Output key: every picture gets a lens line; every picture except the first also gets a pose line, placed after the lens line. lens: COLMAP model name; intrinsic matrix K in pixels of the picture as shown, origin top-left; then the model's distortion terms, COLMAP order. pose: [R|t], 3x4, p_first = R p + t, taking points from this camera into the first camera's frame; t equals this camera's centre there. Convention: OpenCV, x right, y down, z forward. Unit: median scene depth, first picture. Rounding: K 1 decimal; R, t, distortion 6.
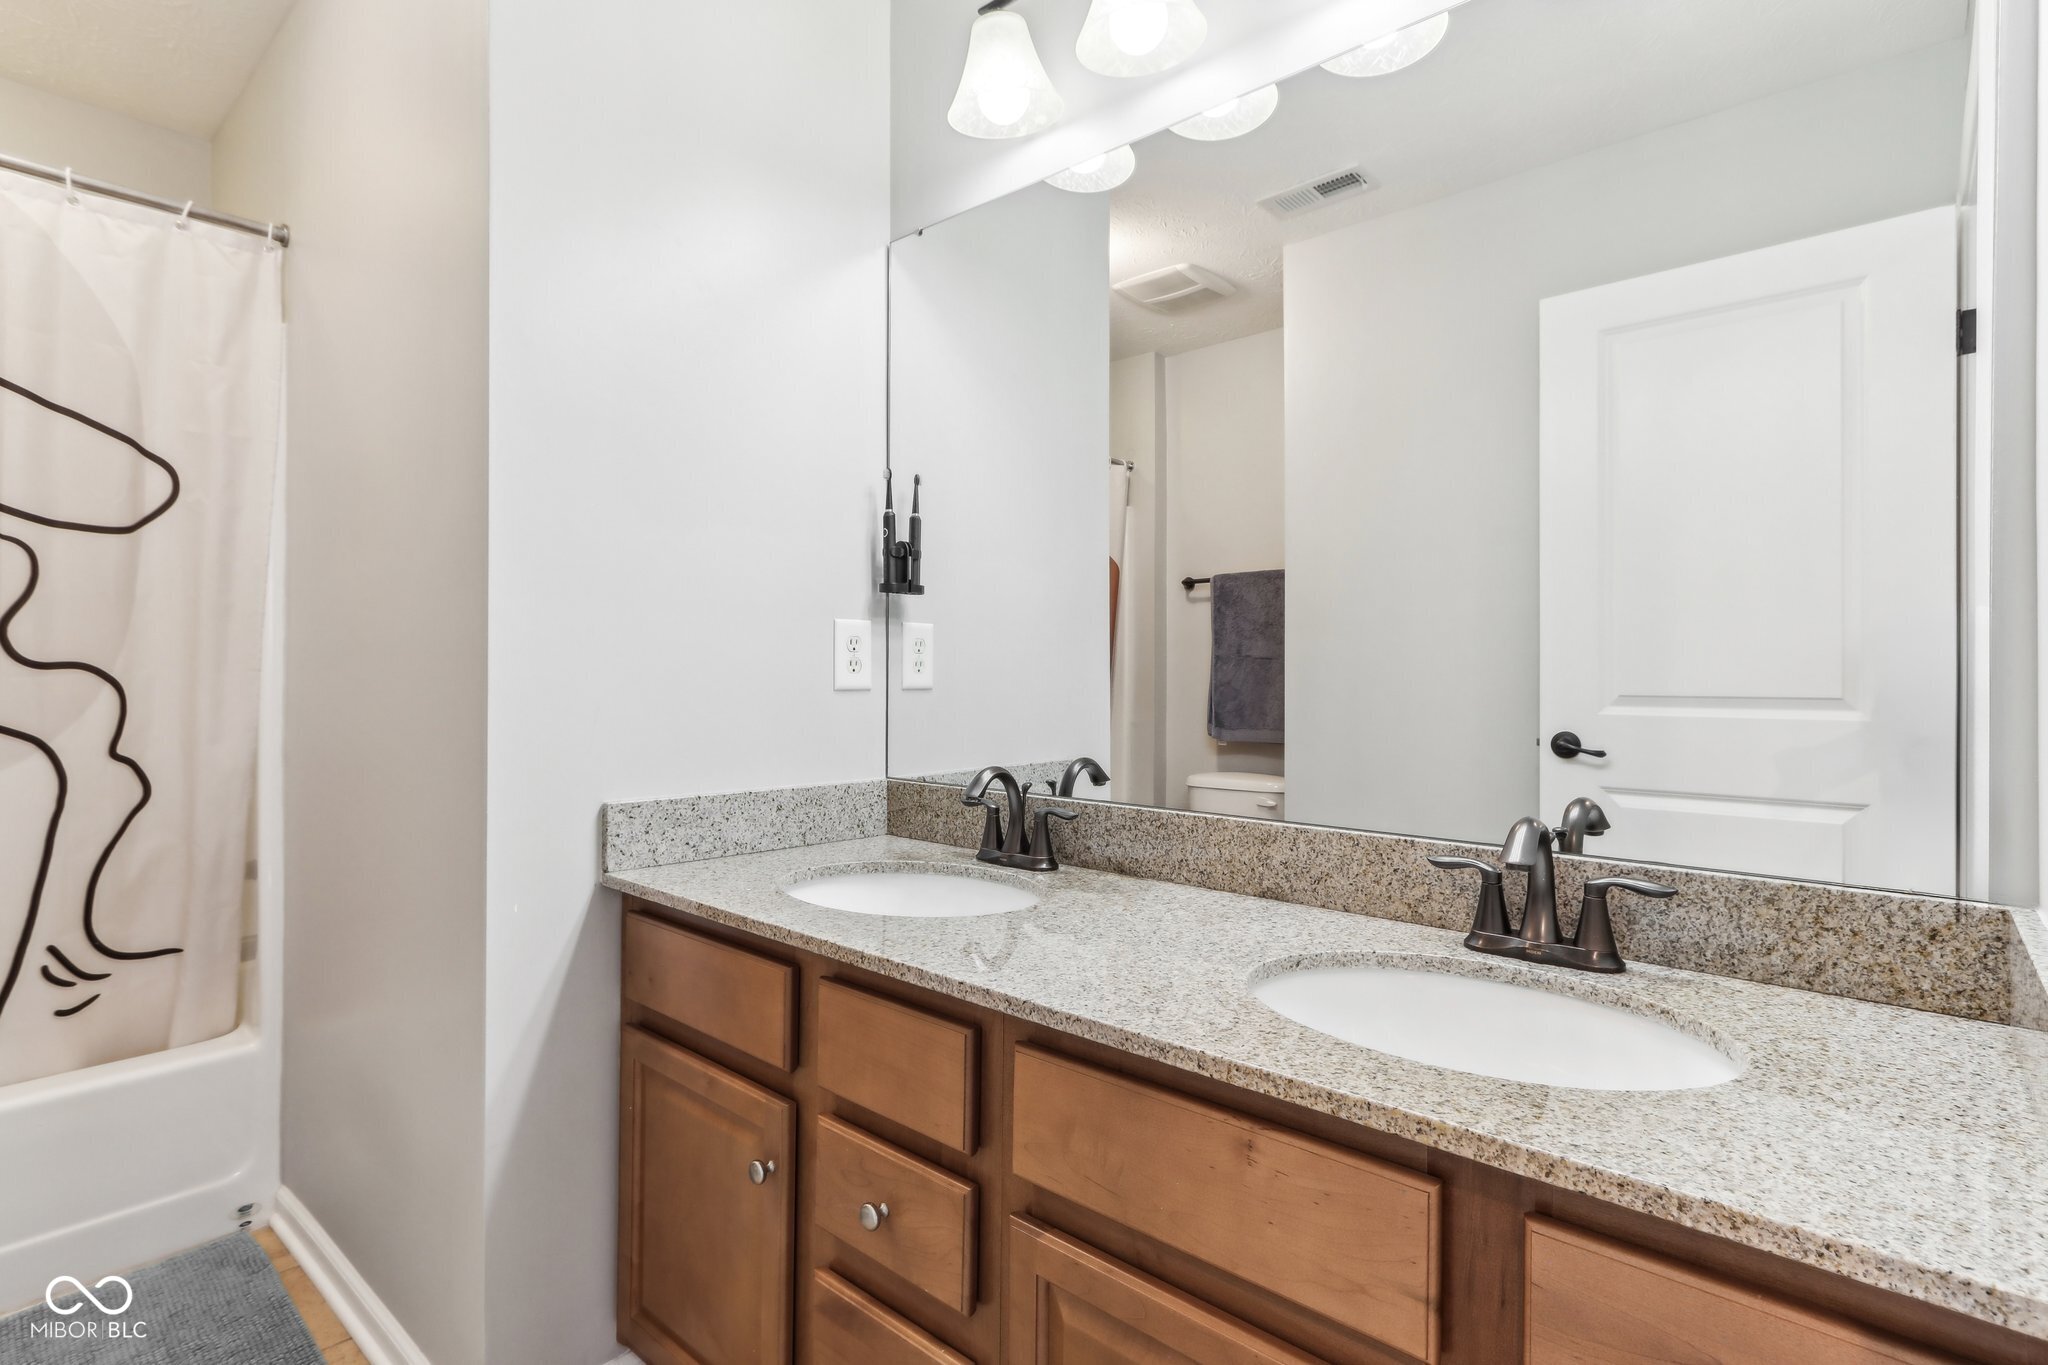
lens RADIAL K [[984.9, 0, 999.1], [0, 984.9, 681.9], [0, 0, 1]] dist [-0.000281, 0.000804]
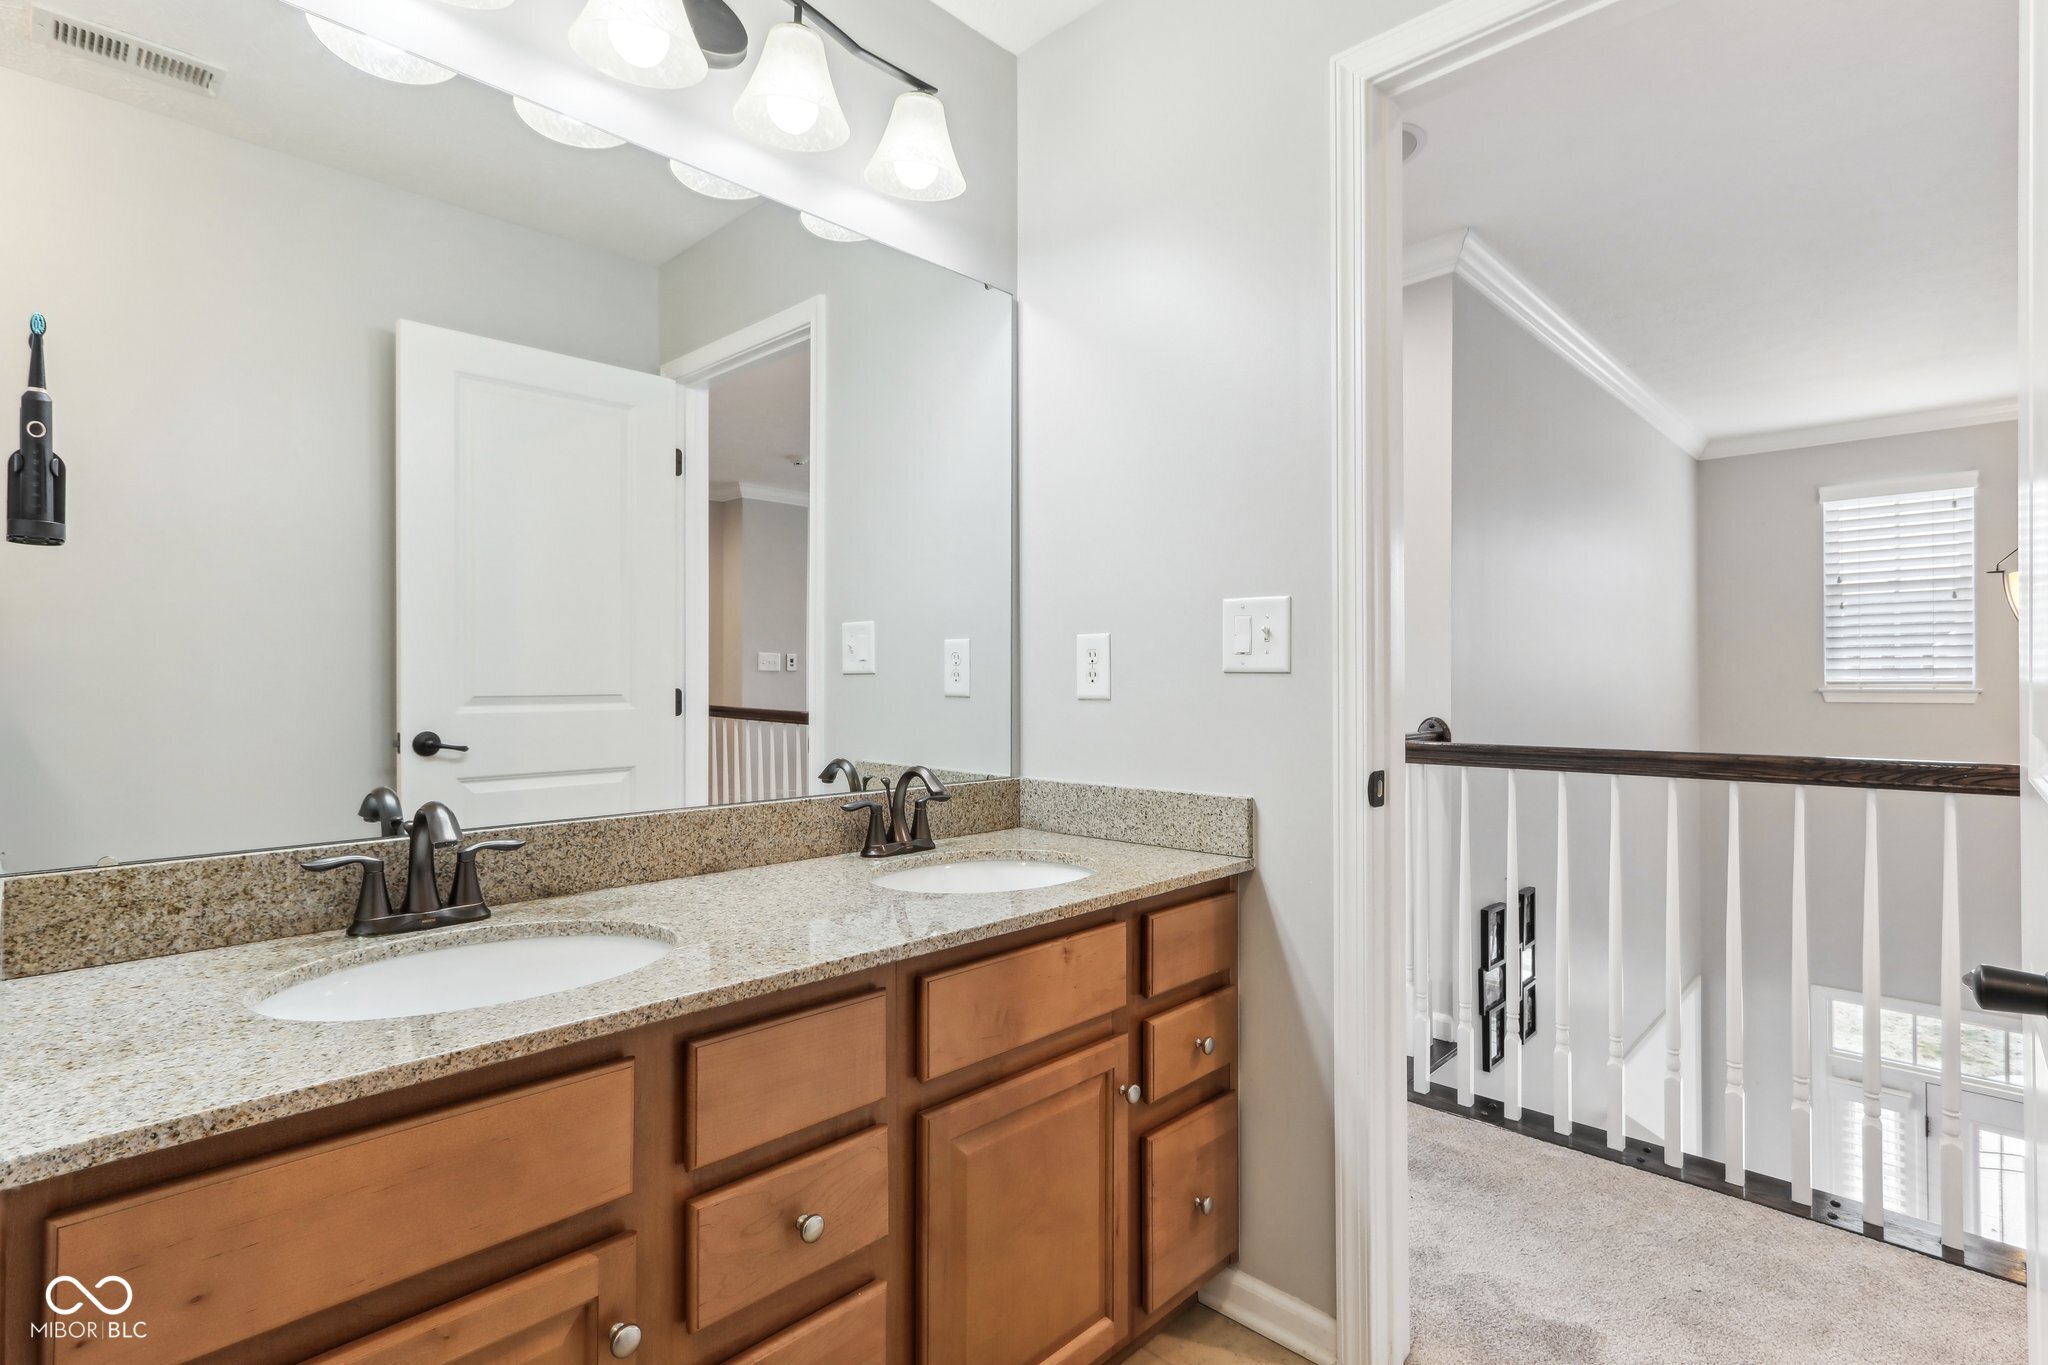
lens RADIAL K [[984.9, 0, 999.1], [0, 984.9, 681.9], [0, 0, 1]] dist [-0.000281, 0.000804]
pose [[0.058598, -0.008252, 0.998248, -0.890866], [0.006809, 0.999946, 0.007866, -0.014157], [-0.998258, 0.006336, 0.058651, 0.600664]]
